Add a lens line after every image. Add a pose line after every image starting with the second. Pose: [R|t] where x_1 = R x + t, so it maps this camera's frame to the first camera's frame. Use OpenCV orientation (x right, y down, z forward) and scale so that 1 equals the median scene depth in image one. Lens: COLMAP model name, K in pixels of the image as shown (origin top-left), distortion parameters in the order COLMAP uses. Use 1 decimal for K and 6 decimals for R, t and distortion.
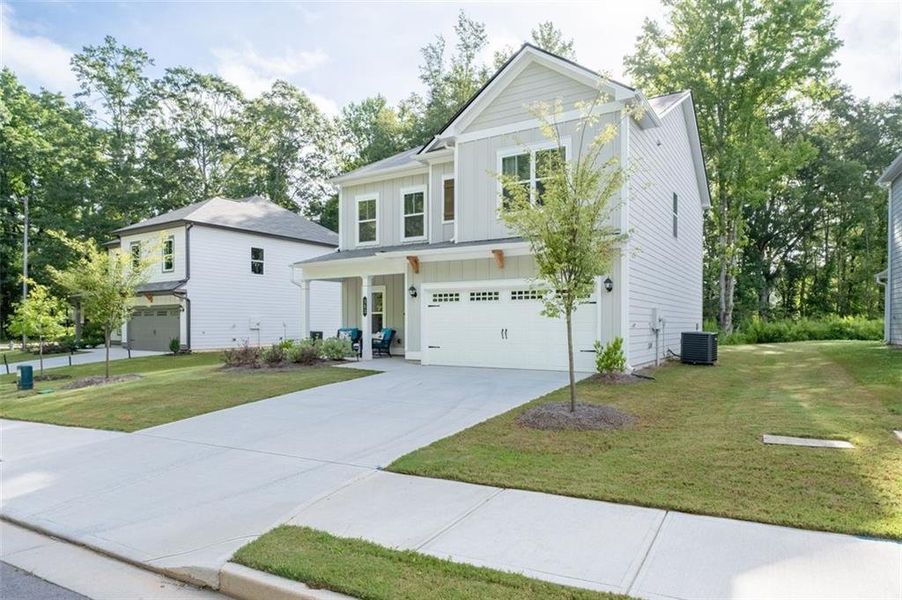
lens RADIAL K [[532.3, 0, 477.8], [0, 532.3, 342.2], [0, 0, 1]] dist [-0.026301, 0.006131]
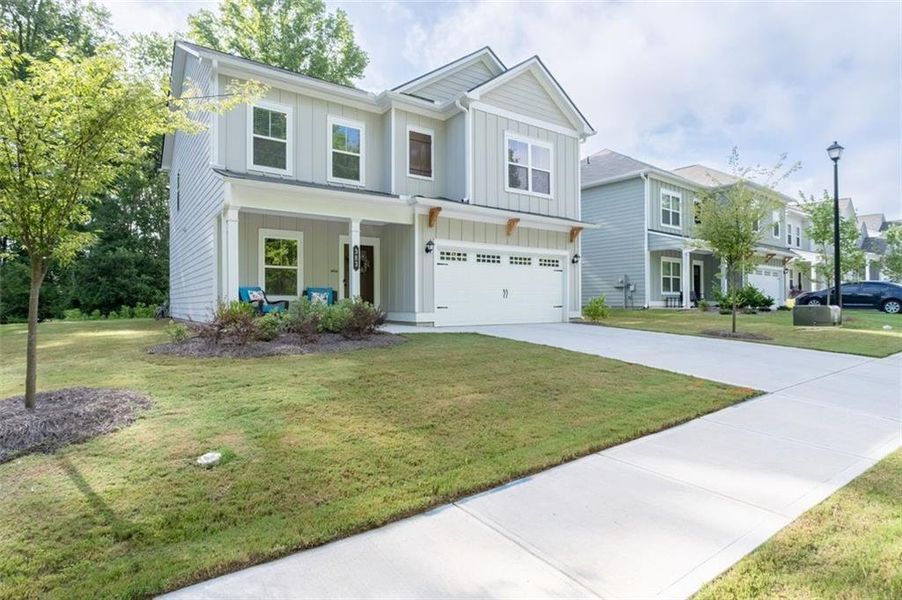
lens RADIAL K [[479.1, 0, 454.7], [0, 479.1, 305.1], [0, 0, 1]] dist [-0.017957, 0.001469]
pose [[0.418211, -0.005271, 0.908335, -0.727755], [0.031918, 0.999451, -0.008896, 0.011366], [-0.907789, 0.032713, 0.418149, 0.536223]]
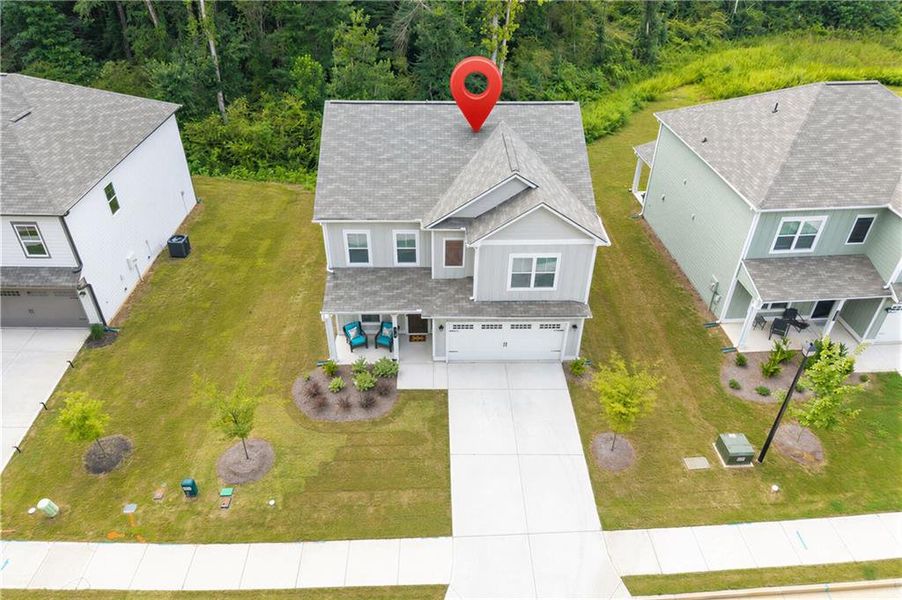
lens RADIAL K [[617.7, 0, 449.8], [0, 617.7, 295.5], [0, 0, 1]] dist [0.009010, -0.017446]
pose [[0.852629, -0.298781, 0.428666, -0.697126], [0.006146, 0.826064, 0.563543, -0.976323], [-0.522481, -0.477858, 0.706162, -0.156104]]
